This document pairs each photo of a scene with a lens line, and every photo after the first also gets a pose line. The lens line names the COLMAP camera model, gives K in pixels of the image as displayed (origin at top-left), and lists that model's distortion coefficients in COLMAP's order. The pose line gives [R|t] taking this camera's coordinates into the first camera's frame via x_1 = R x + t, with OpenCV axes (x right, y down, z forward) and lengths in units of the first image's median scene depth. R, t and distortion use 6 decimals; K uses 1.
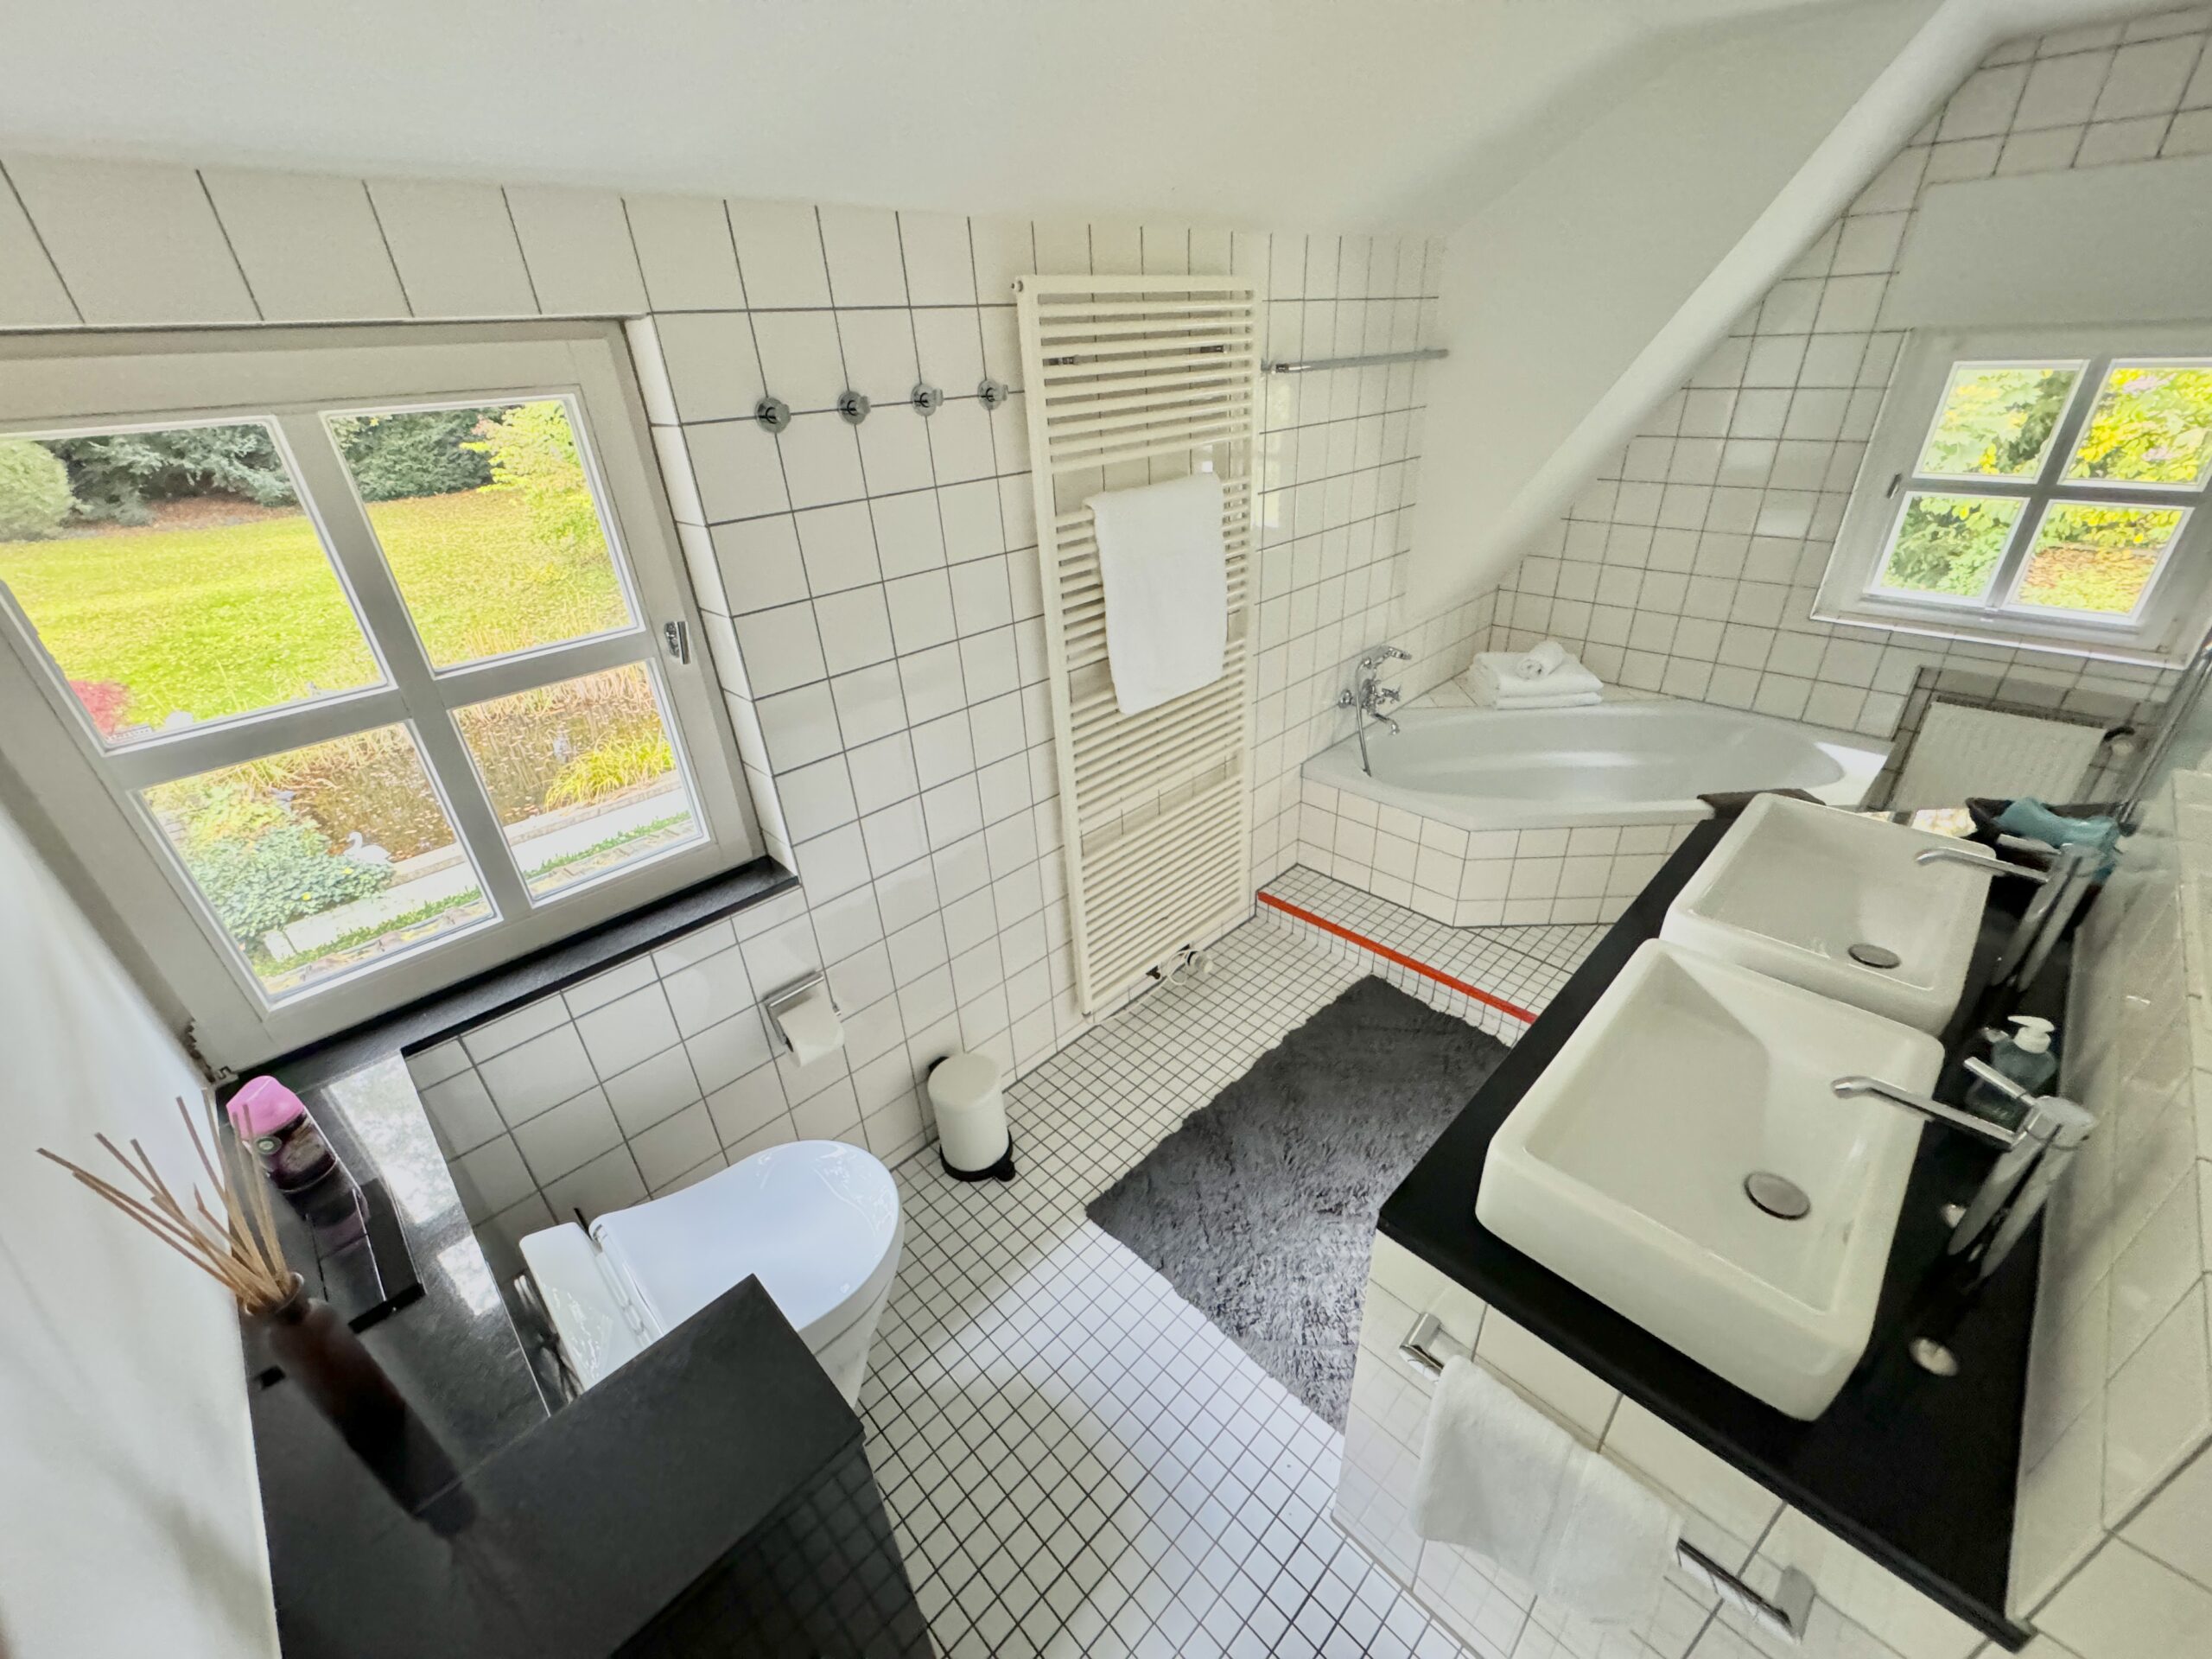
lens RADIAL K [[905.3, 0, 1106.3], [0, 905.3, 830.1], [0, 0, 1]] dist [-0.001665, -0.000099]
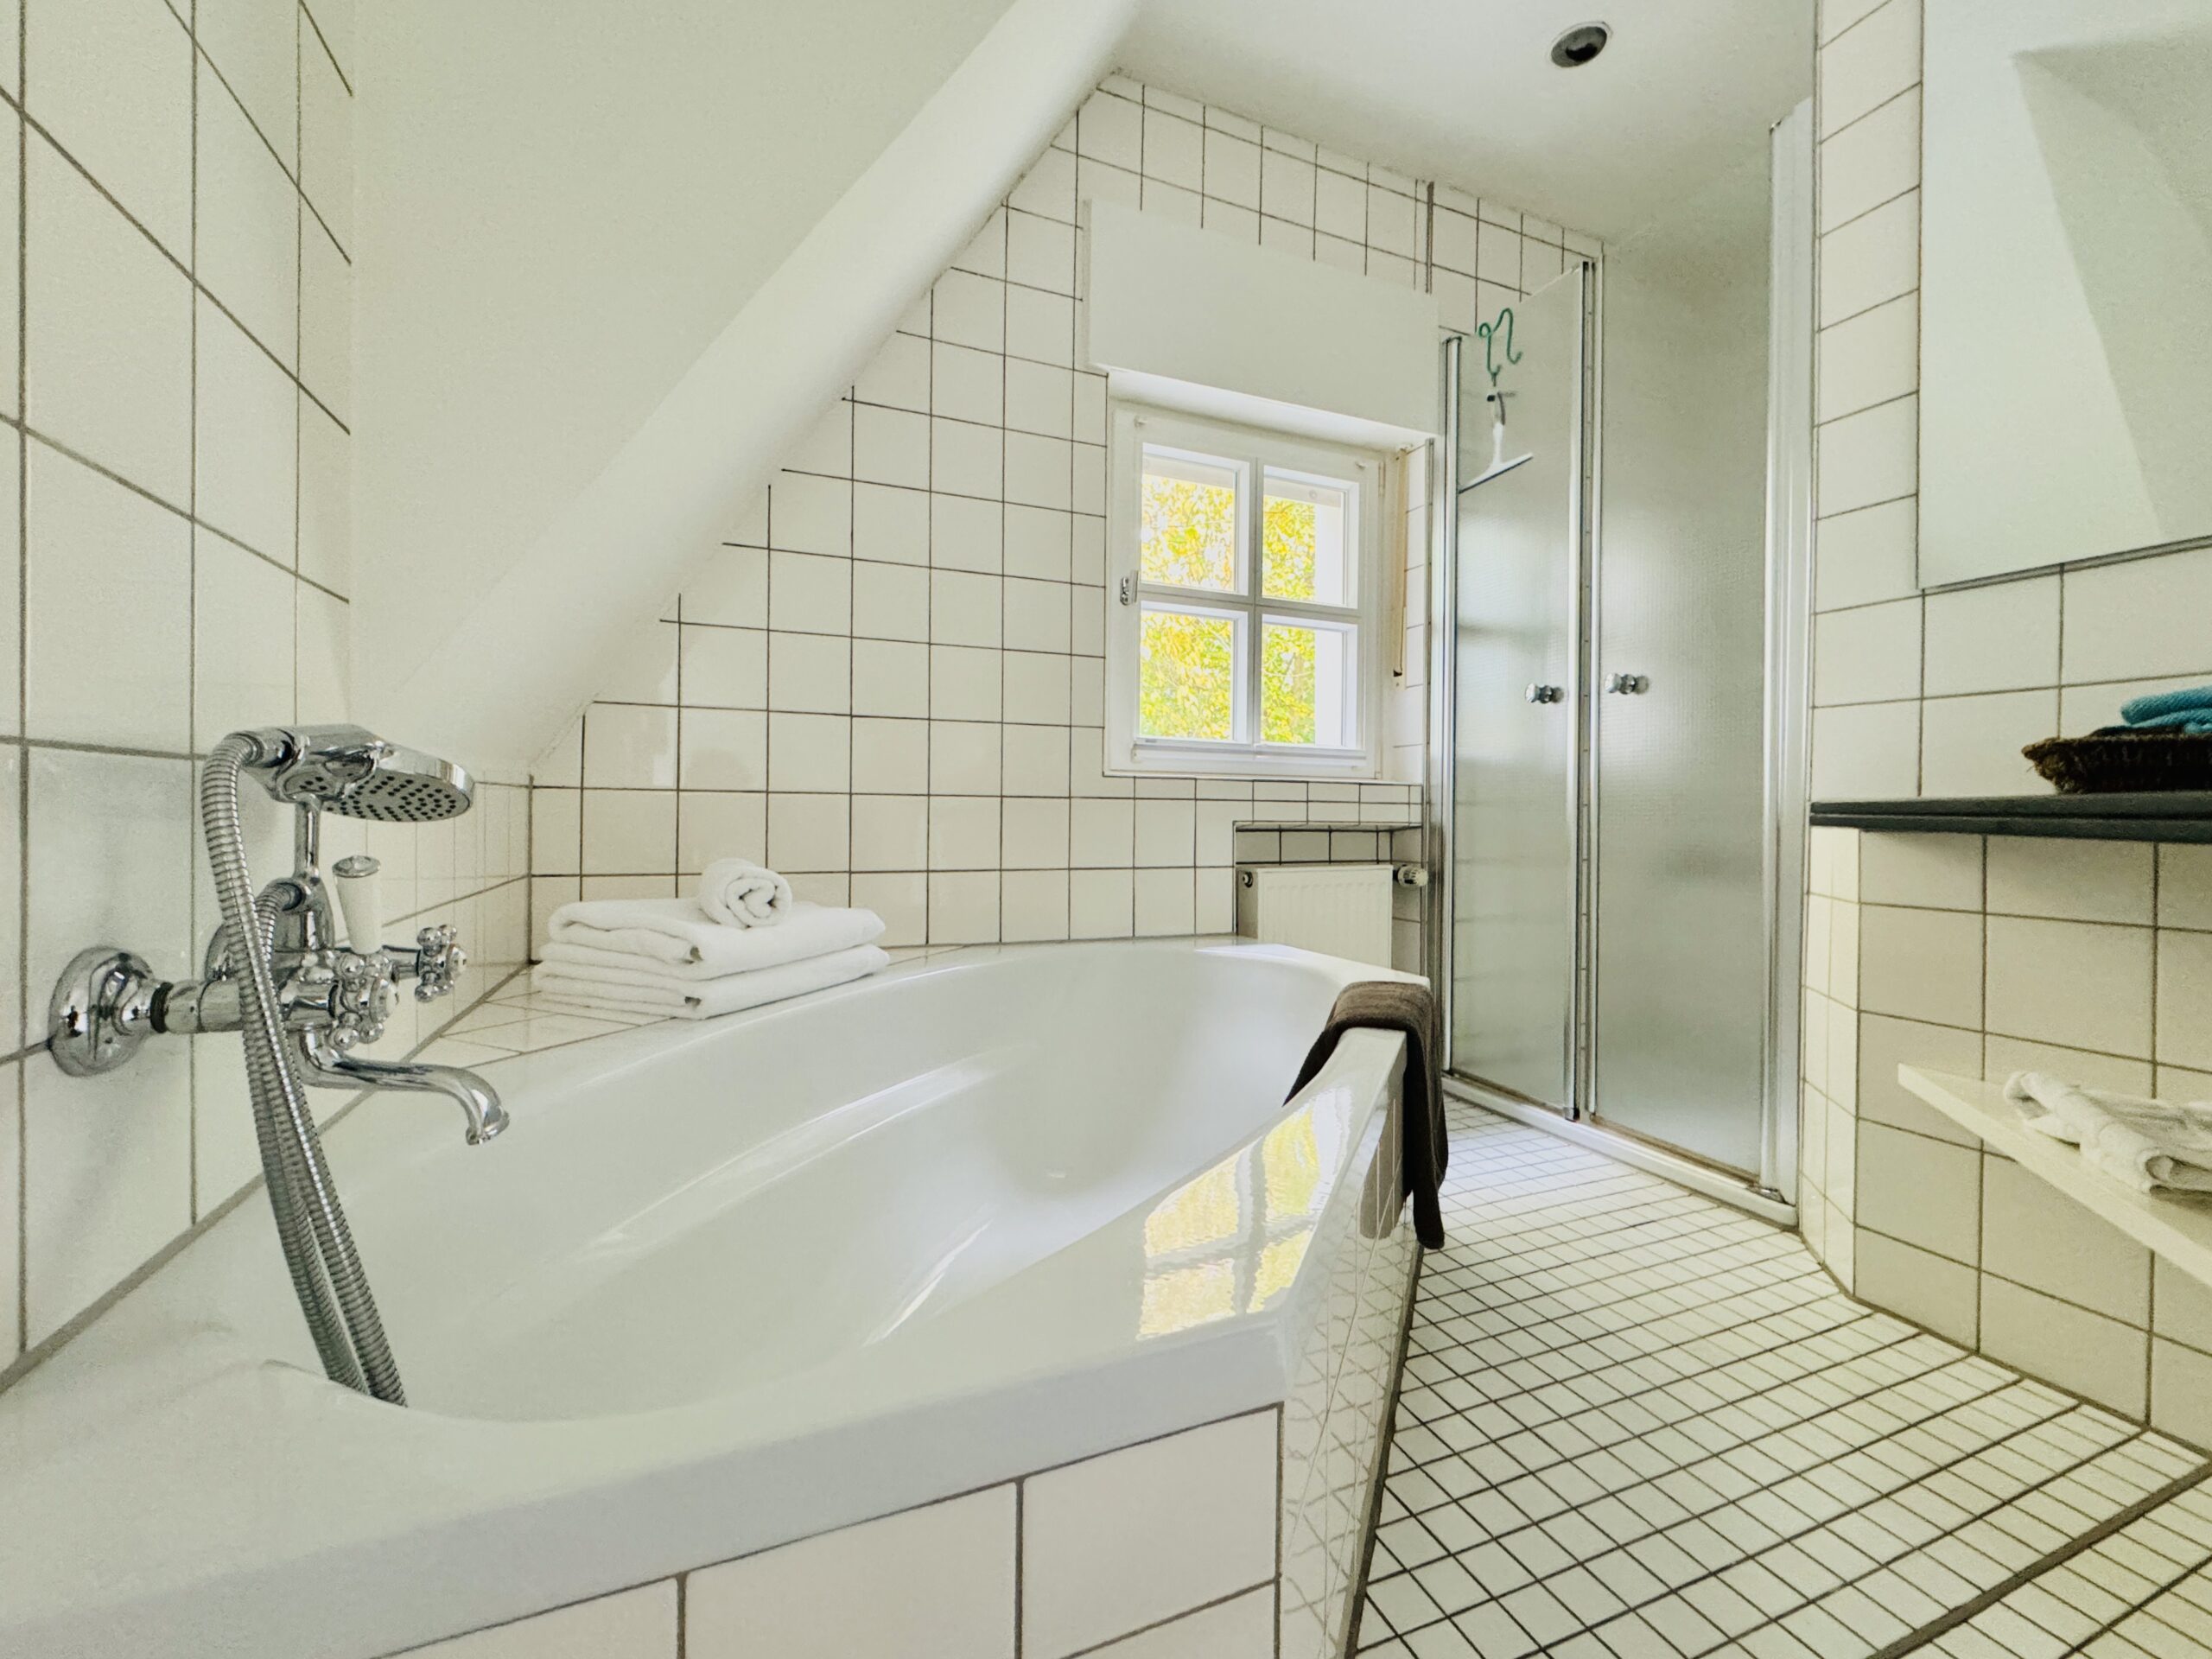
lens RADIAL K [[905.3, 0, 1093.2], [0, 905.3, 825.2], [0, 0, 1]] dist [-0.001665, -0.000099]
pose [[0.370831, 0.051265, 0.927285, 0.193492], [0.431976, 0.874366, -0.221091, -0.067580], [-0.822120, 0.482552, 0.302096, 0.856649]]
